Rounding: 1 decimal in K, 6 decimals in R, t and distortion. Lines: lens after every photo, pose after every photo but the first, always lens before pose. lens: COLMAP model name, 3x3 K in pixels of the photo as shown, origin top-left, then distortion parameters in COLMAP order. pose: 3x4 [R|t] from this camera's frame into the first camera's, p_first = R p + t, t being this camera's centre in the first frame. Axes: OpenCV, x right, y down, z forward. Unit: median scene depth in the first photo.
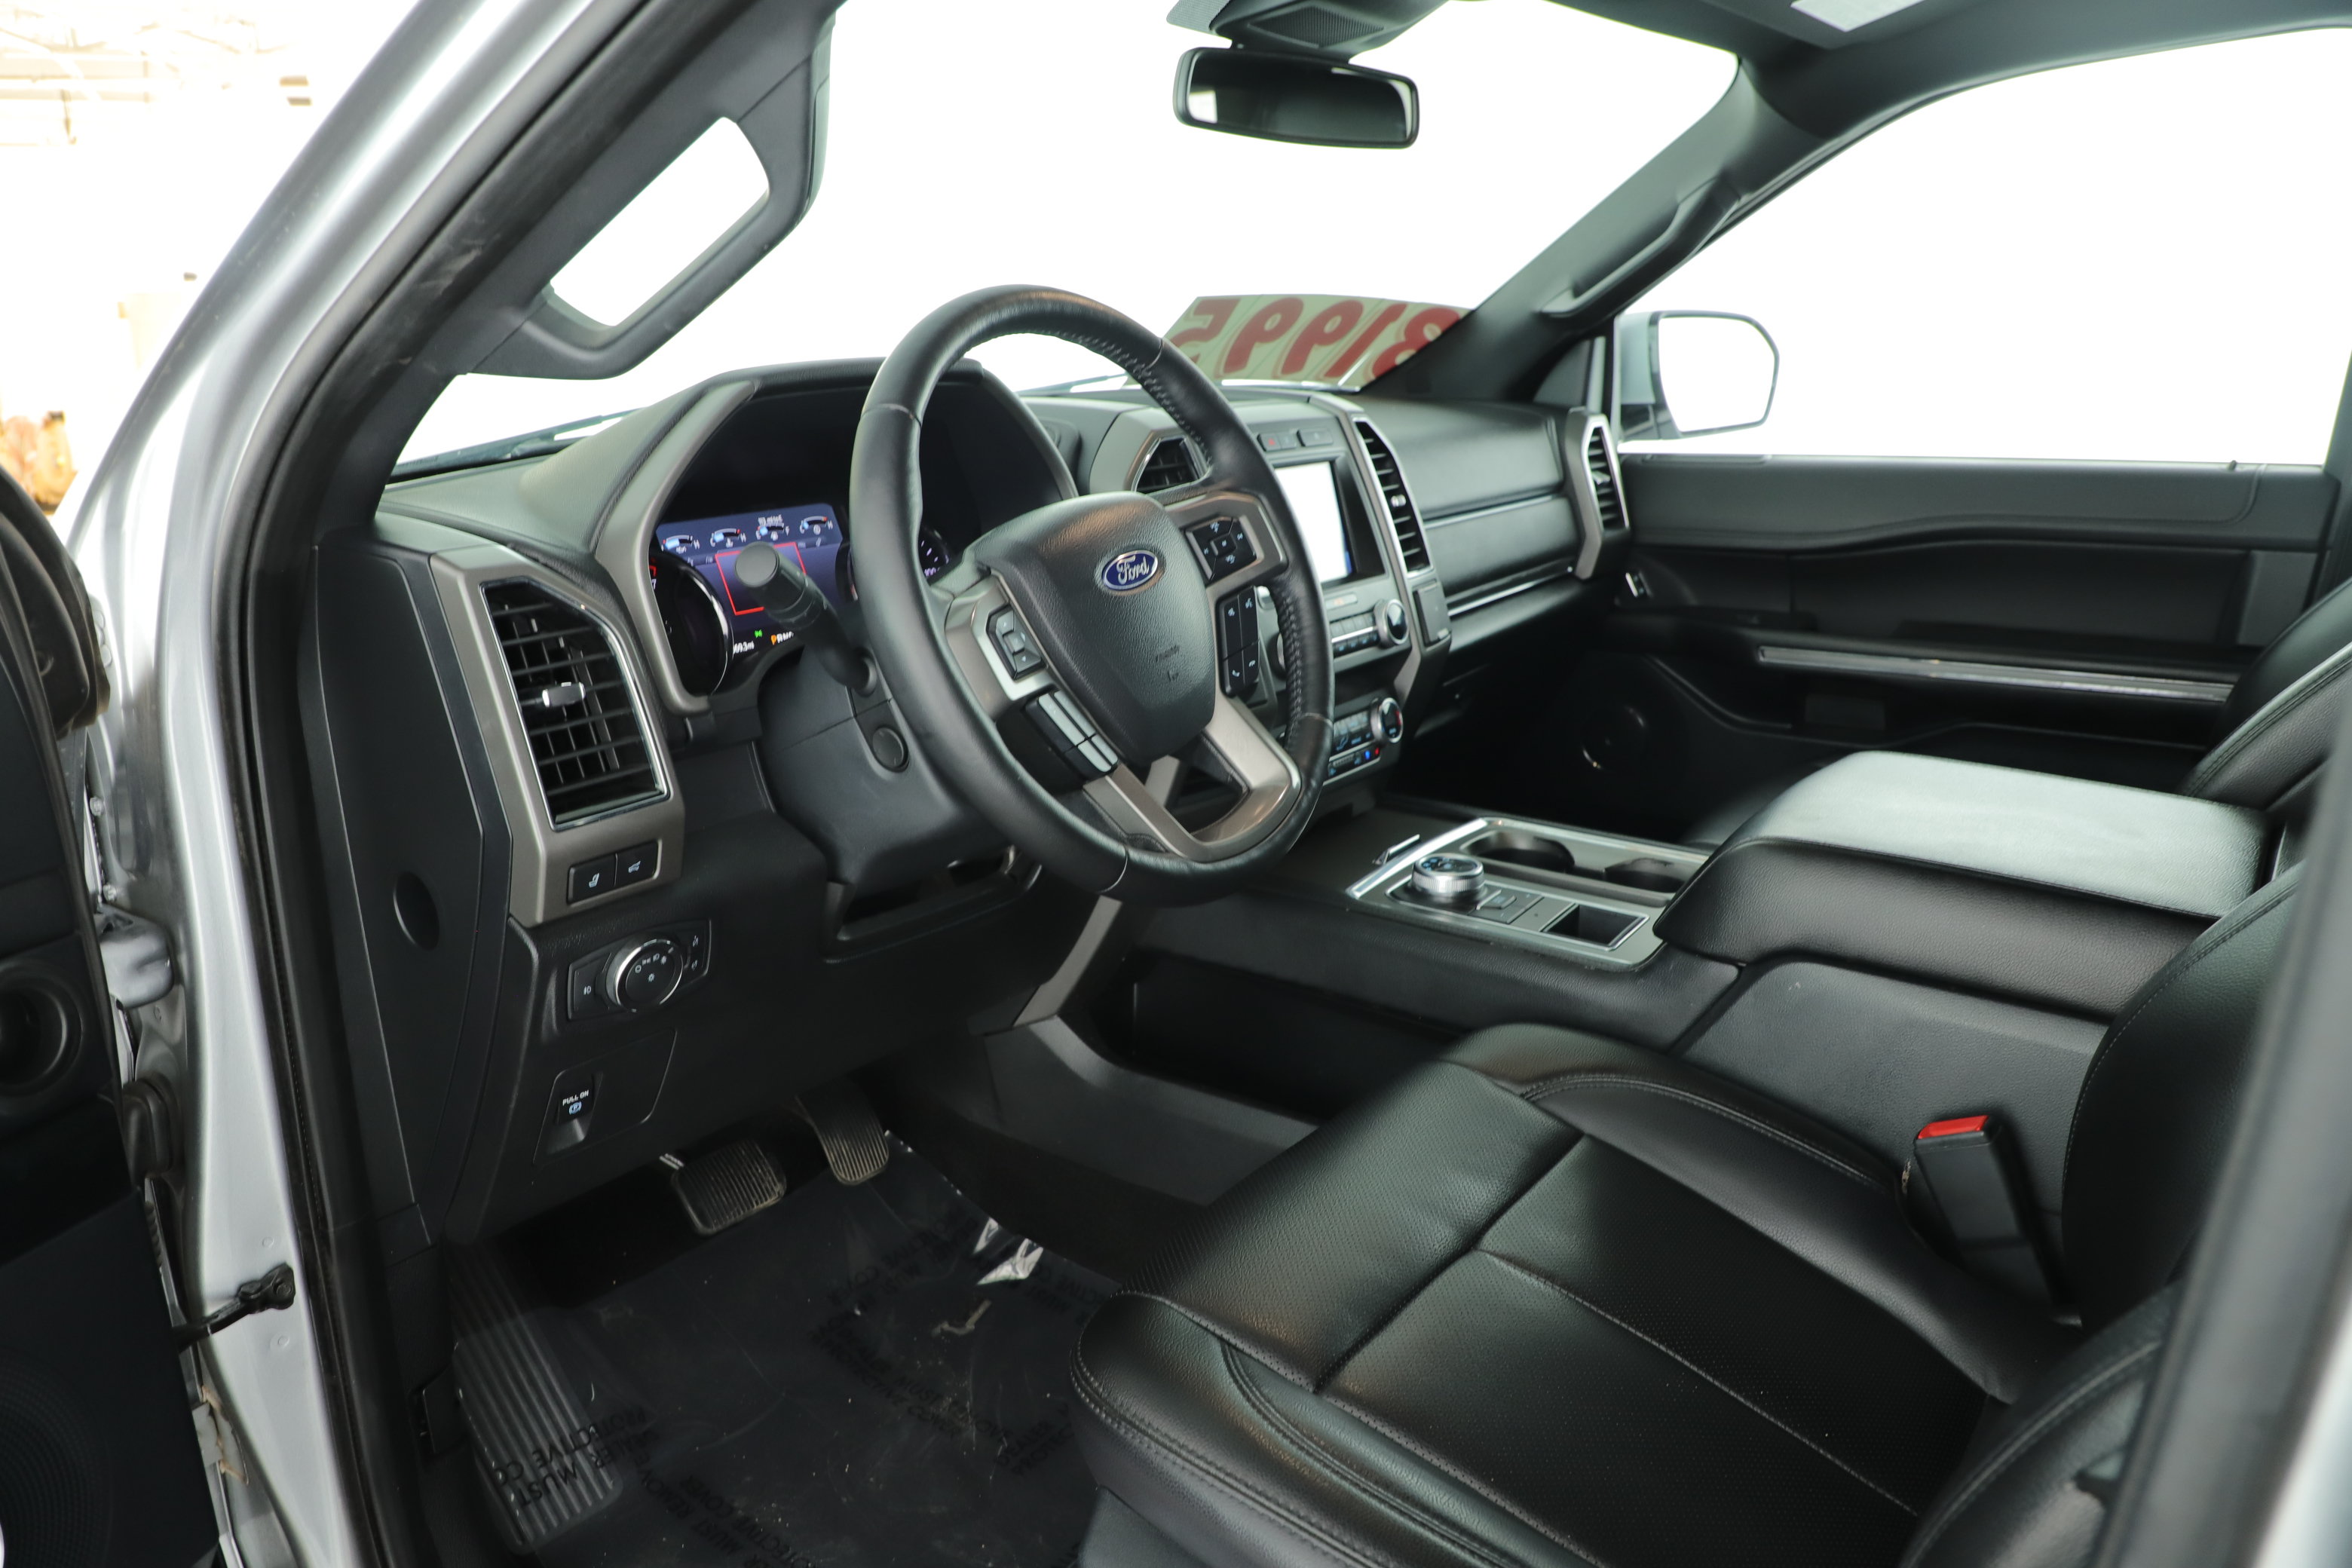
lens RADIAL K [[1605.0, 0, 1181.6], [0, 1605.0, 792.8], [0, 0, 1]] dist [-0.062453, 0.016781]
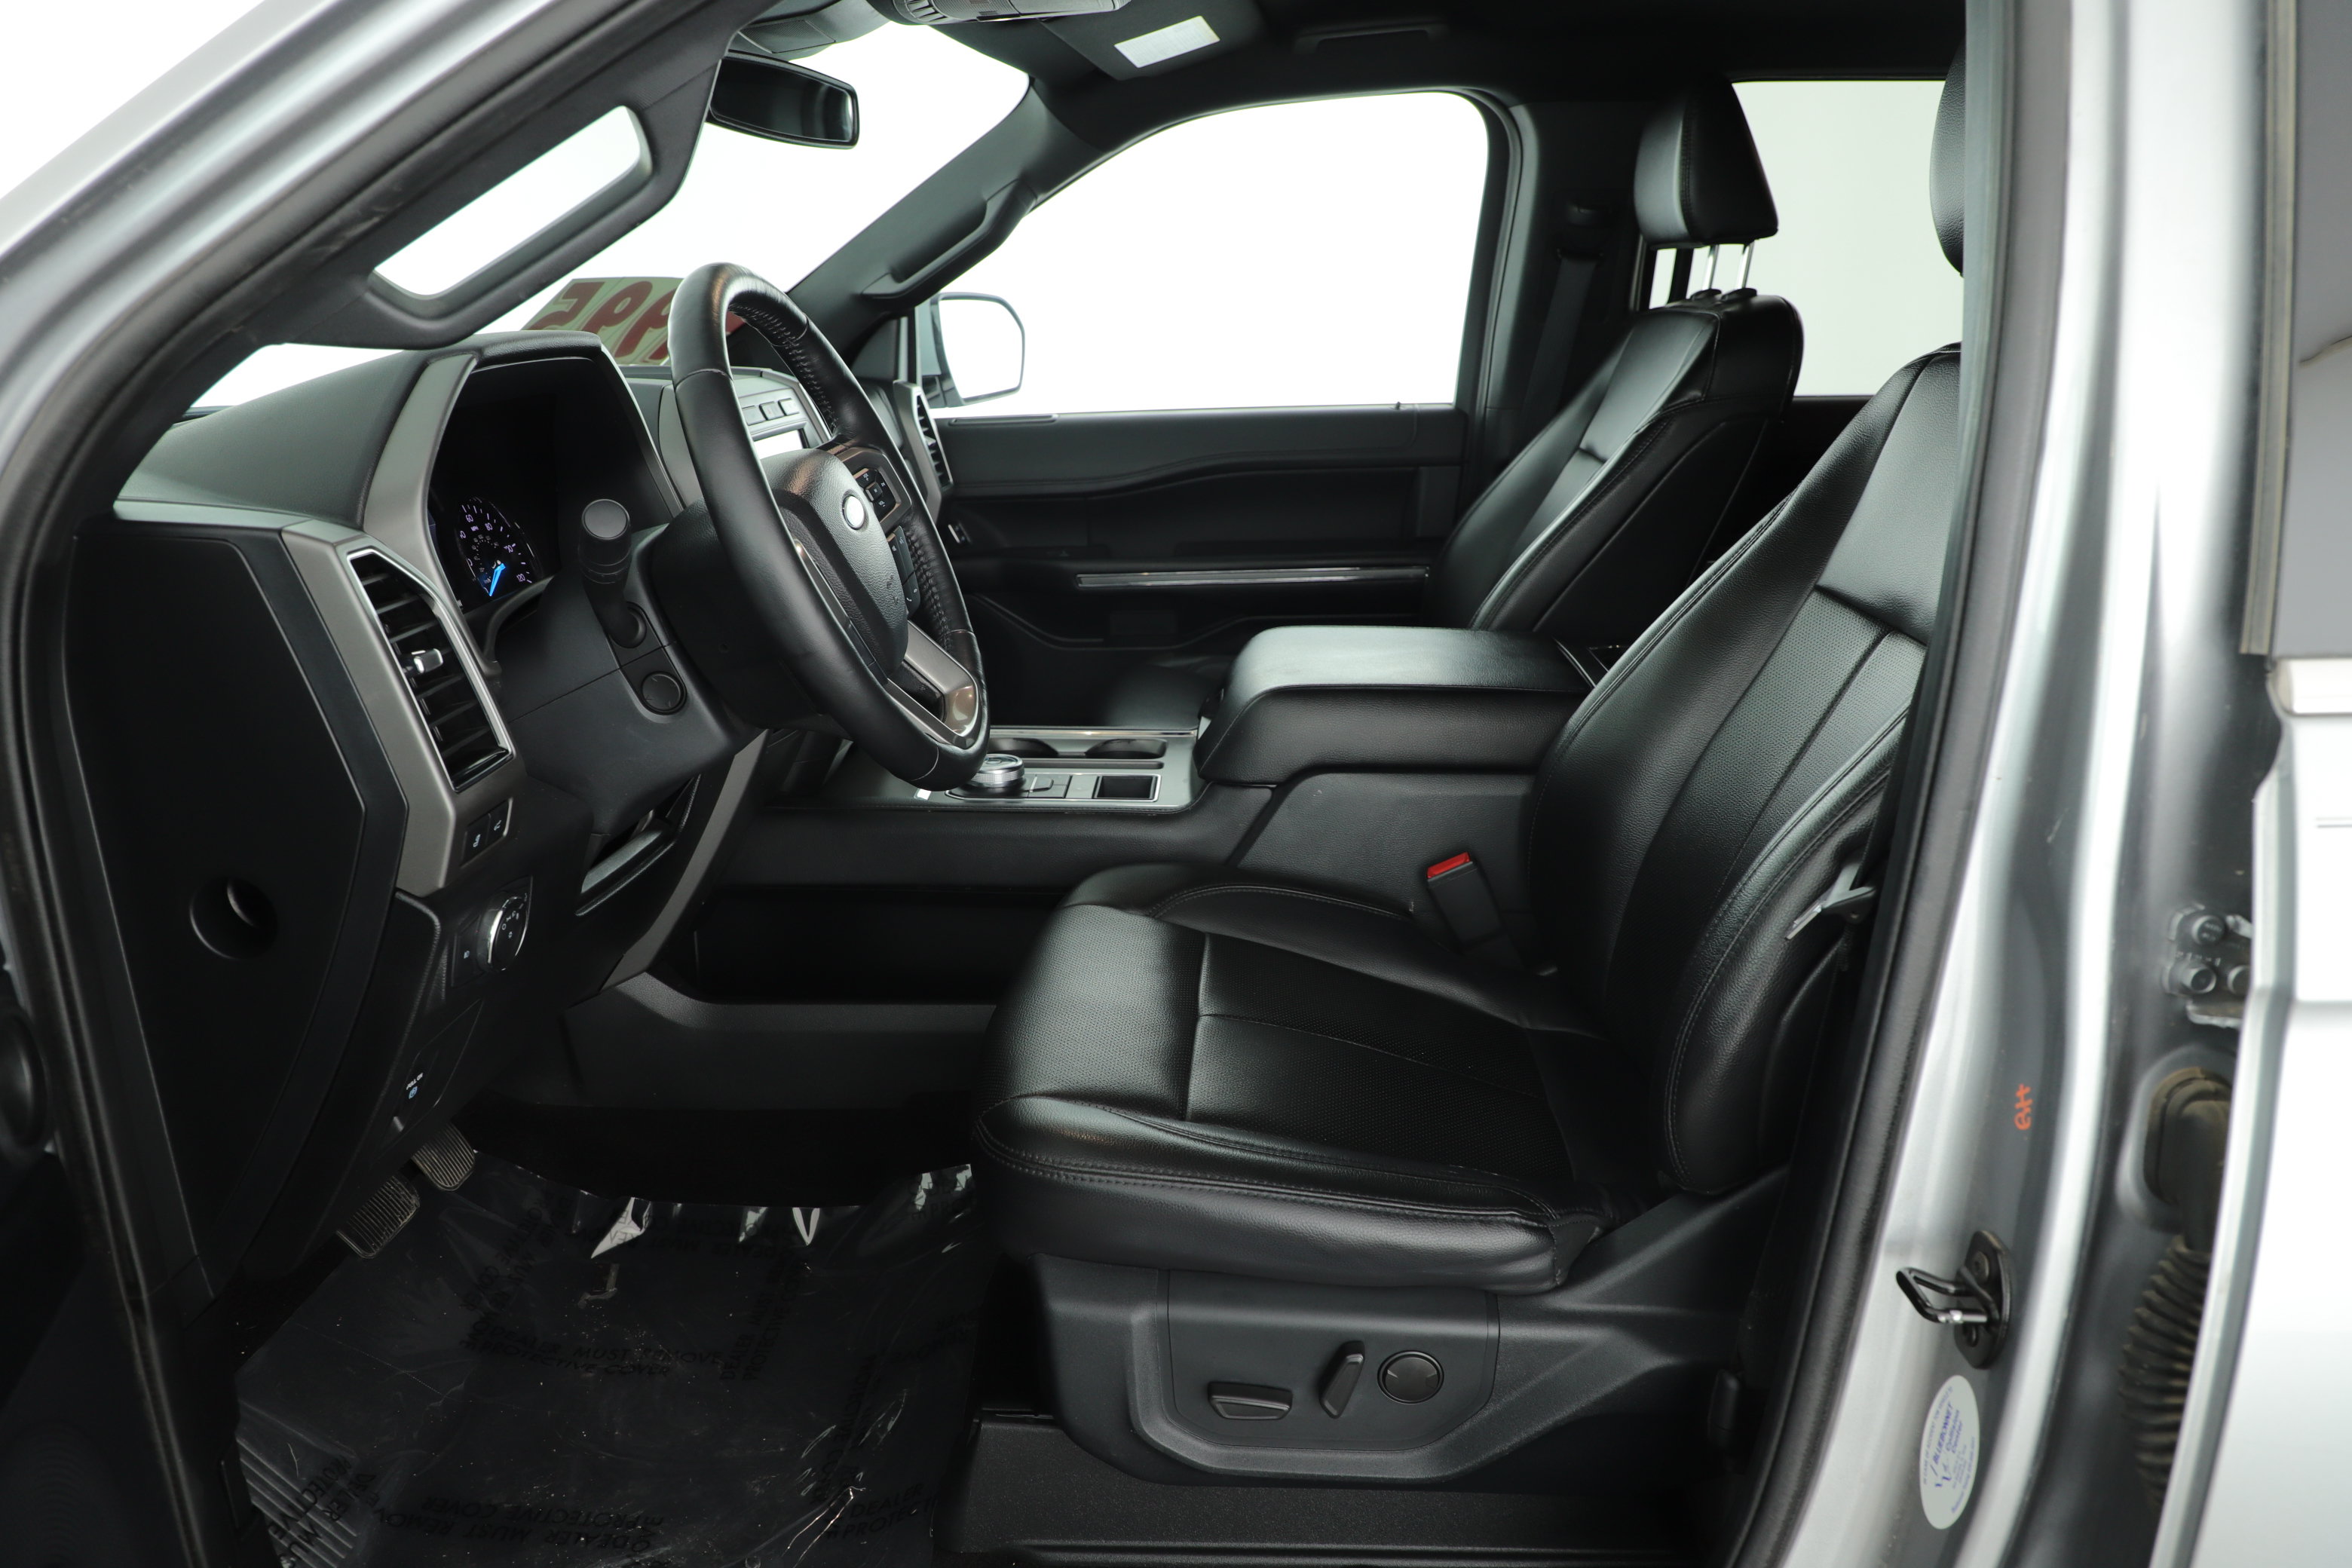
lens RADIAL K [[1605.0, 0, 1182.4], [0, 1605.0, 787.8], [0, 0, 1]] dist [-0.062453, 0.016781]
pose [[0.828277, -0.154476, 0.538605, -0.330297], [0.152073, 0.987141, 0.049258, 0.024856], [-0.539288, 0.041108, 0.841117, -0.059764]]
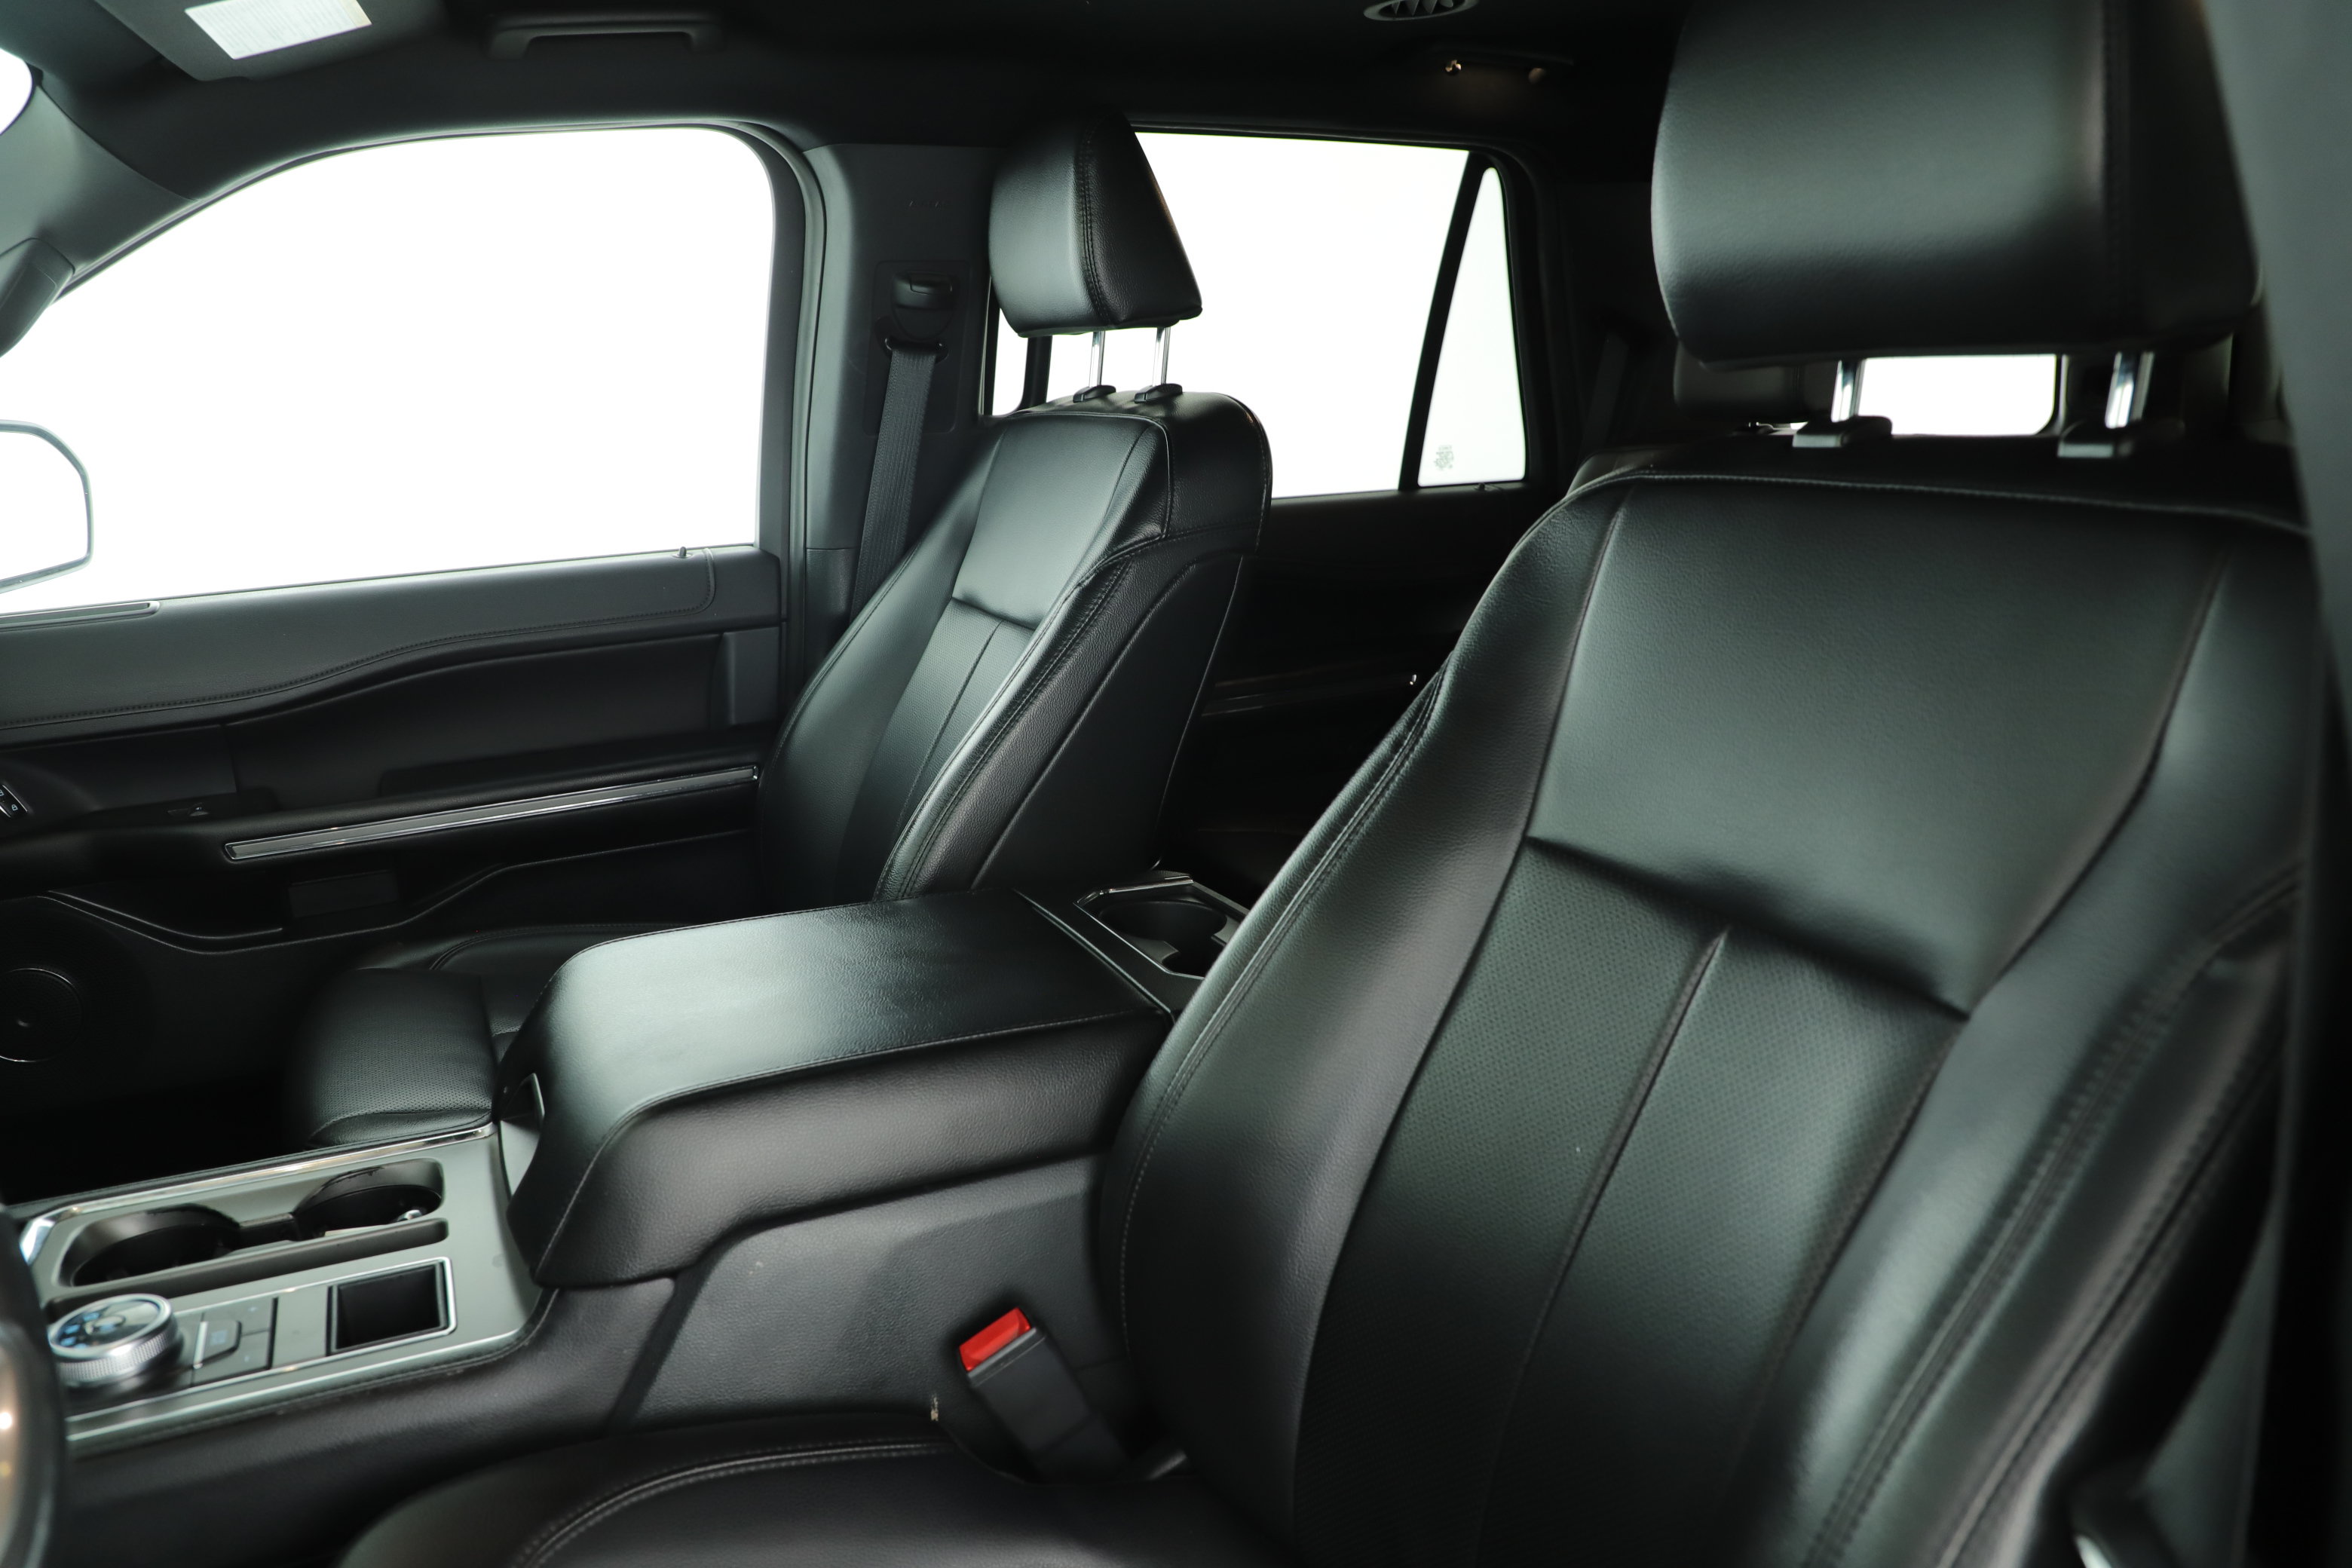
lens RADIAL K [[1605.0, 0, 1181.1], [0, 1605.0, 790.3], [0, 0, 1]] dist [-0.062453, 0.016781]
pose [[0.462947, -0.213633, 0.860256, -0.104252], [0.263414, 0.959833, 0.096606, -0.092896], [-0.846341, 0.181880, 0.500626, 0.294493]]
